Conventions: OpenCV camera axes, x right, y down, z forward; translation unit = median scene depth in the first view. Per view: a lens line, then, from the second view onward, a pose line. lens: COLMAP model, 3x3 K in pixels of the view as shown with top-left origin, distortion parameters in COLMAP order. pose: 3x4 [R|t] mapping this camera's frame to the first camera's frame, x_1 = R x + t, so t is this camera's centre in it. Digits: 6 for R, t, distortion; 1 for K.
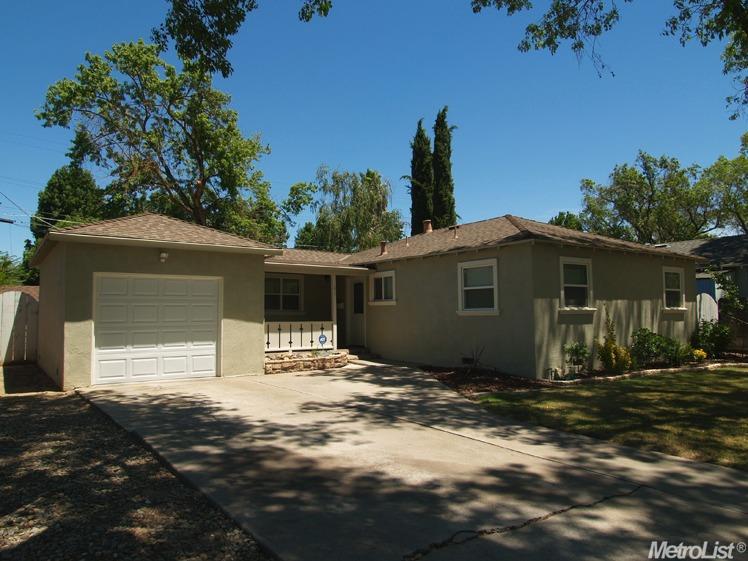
lens RADIAL K [[522.4, 0, 374.0], [0, 522.4, 283.9], [0, 0, 1]] dist [-0.035407, -0.004667]
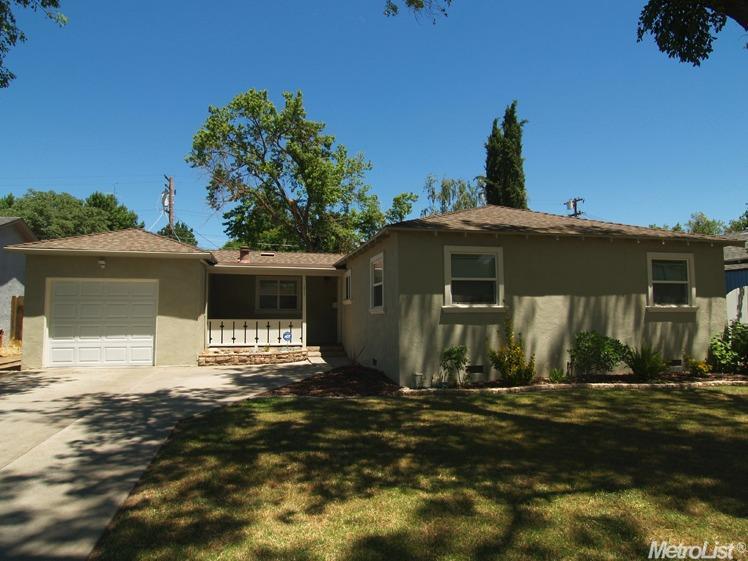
lens RADIAL K [[471.0, 0, 374.0], [0, 471.0, 278.1], [0, 0, 1]] dist [-0.035107, 0.002890]
pose [[0.923220, -0.026266, -0.383374, 0.427168], [0.018311, 0.999535, -0.024385, 0.013886], [0.383836, 0.015493, 0.923271, 0.178039]]
